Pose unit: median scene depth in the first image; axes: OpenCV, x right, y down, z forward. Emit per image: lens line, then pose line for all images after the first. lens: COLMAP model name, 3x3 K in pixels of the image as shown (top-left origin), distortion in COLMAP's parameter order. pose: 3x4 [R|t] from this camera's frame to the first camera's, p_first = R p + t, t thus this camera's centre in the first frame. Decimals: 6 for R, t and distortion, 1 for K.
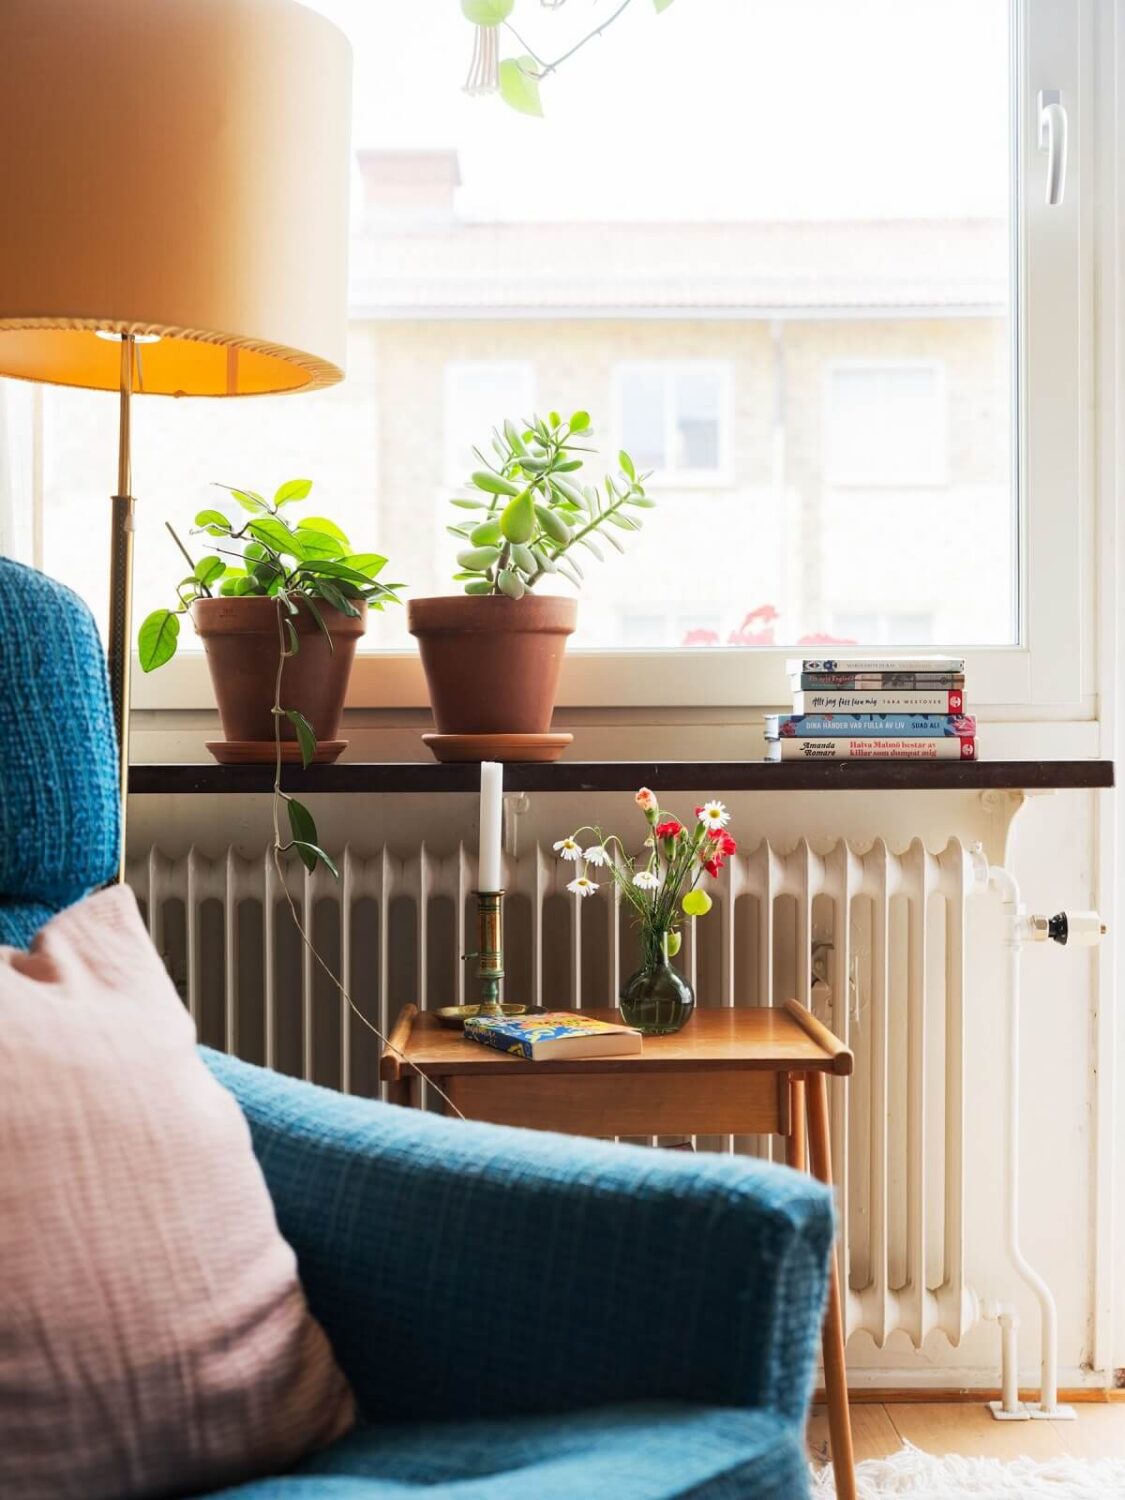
lens RADIAL K [[2032.1, 0, 540.0], [0, 2032.1, 792.3], [0, 0, 1]] dist [0.009163, 0.017989]
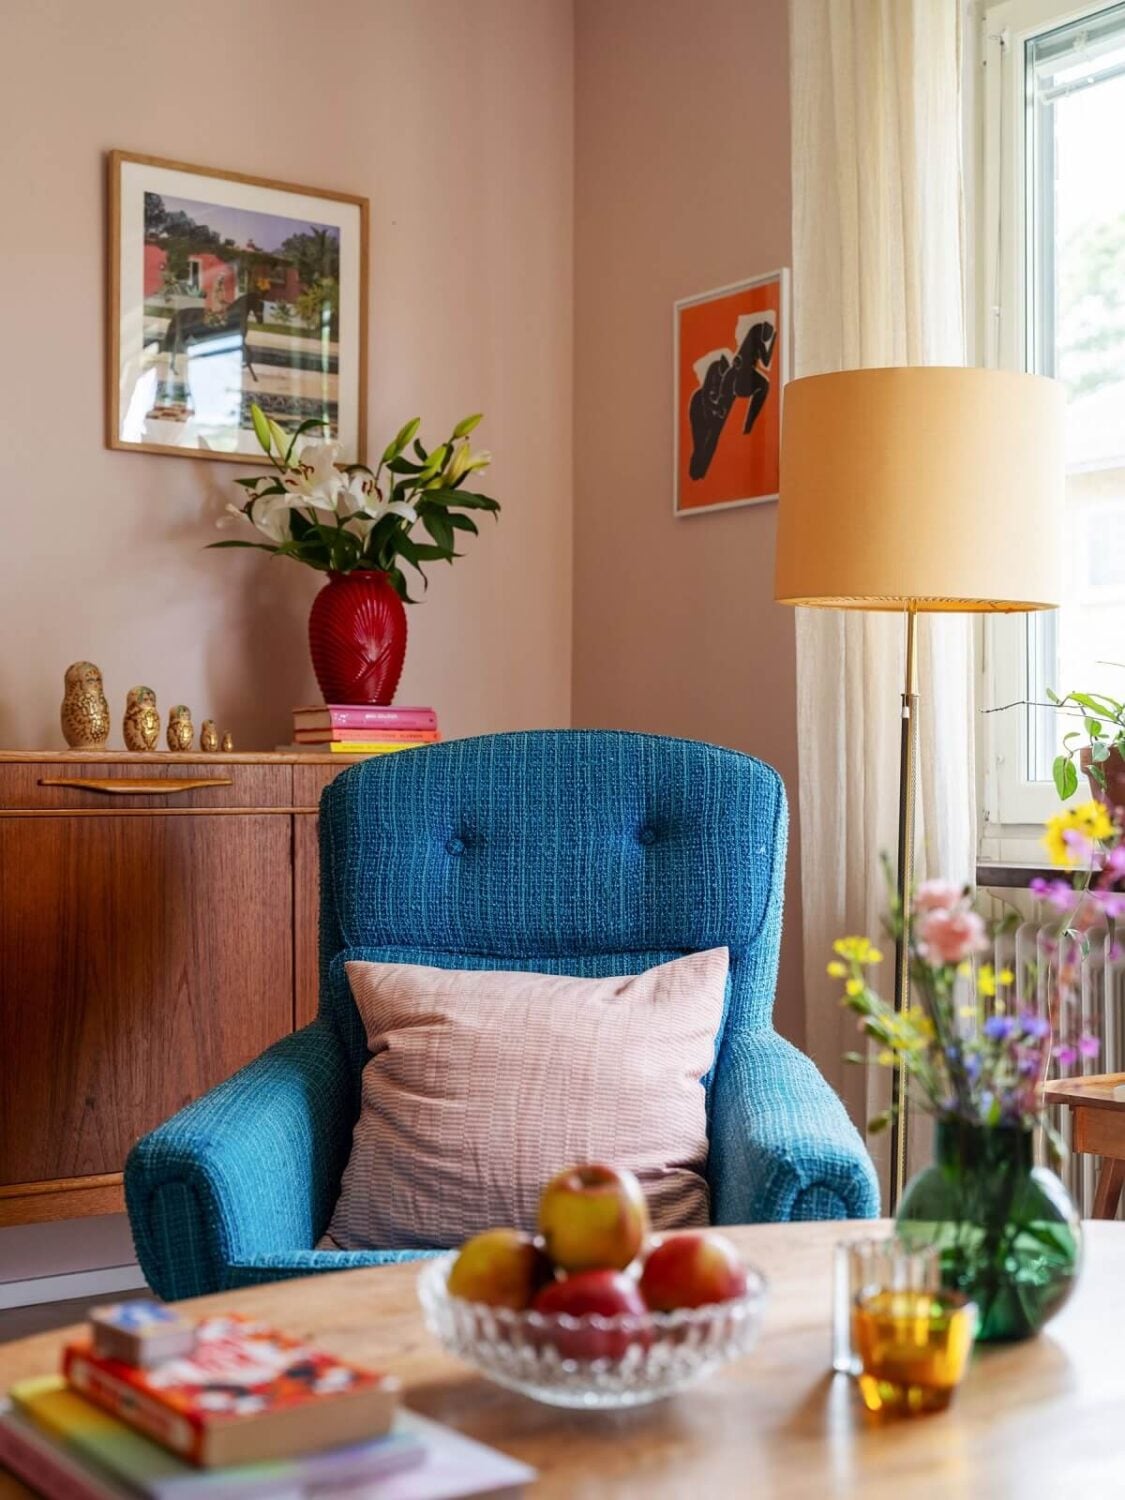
lens RADIAL K [[2032.1, 0, 540.0], [0, 2032.1, 792.3], [0, 0, 1]] dist [0.009163, 0.017989]
pose [[0.550464, 0.002967, -0.834853, 0.782429], [-0.022254, 0.999691, -0.011120, -0.042588], [0.834562, 0.024700, 0.550360, -0.050685]]
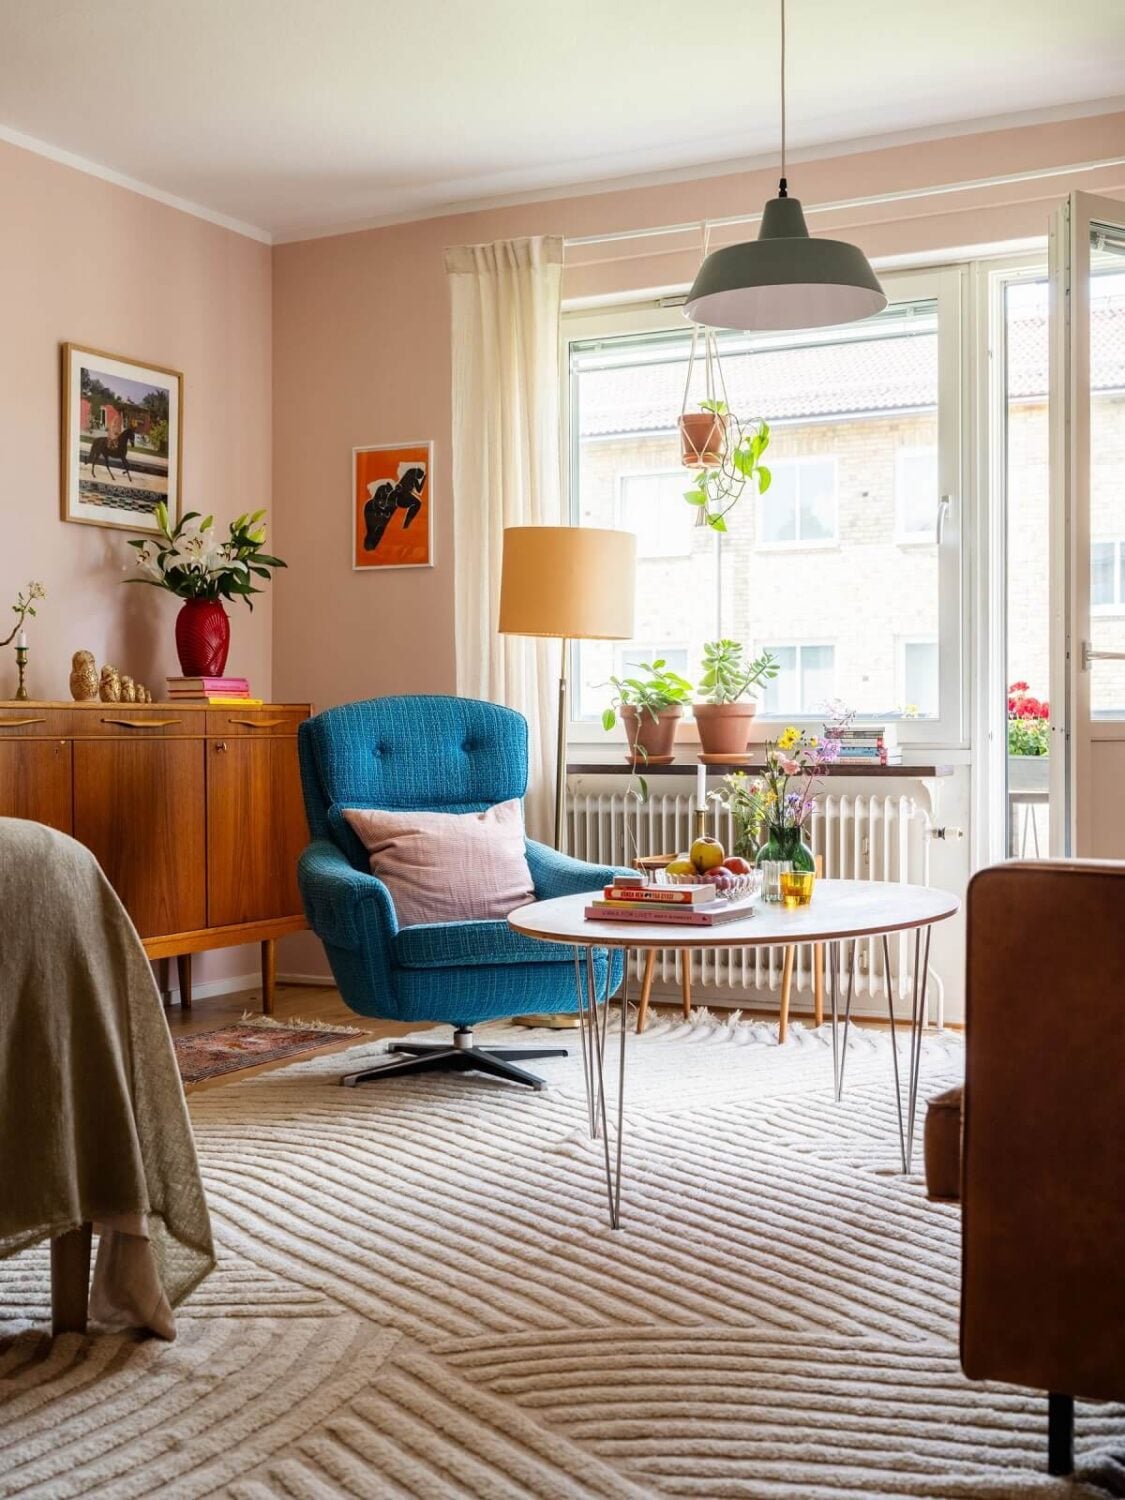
lens RADIAL K [[1846.8, 0, 562.5], [0, 1846.8, 750.0], [0, 0, 1]] dist [0.010940, 0.026296]
pose [[0.872438, 0.006700, -0.488679, 1.026009], [-0.014182, 0.999832, -0.011612, -0.002304], [0.488519, 0.017061, 0.872386, -1.283285]]
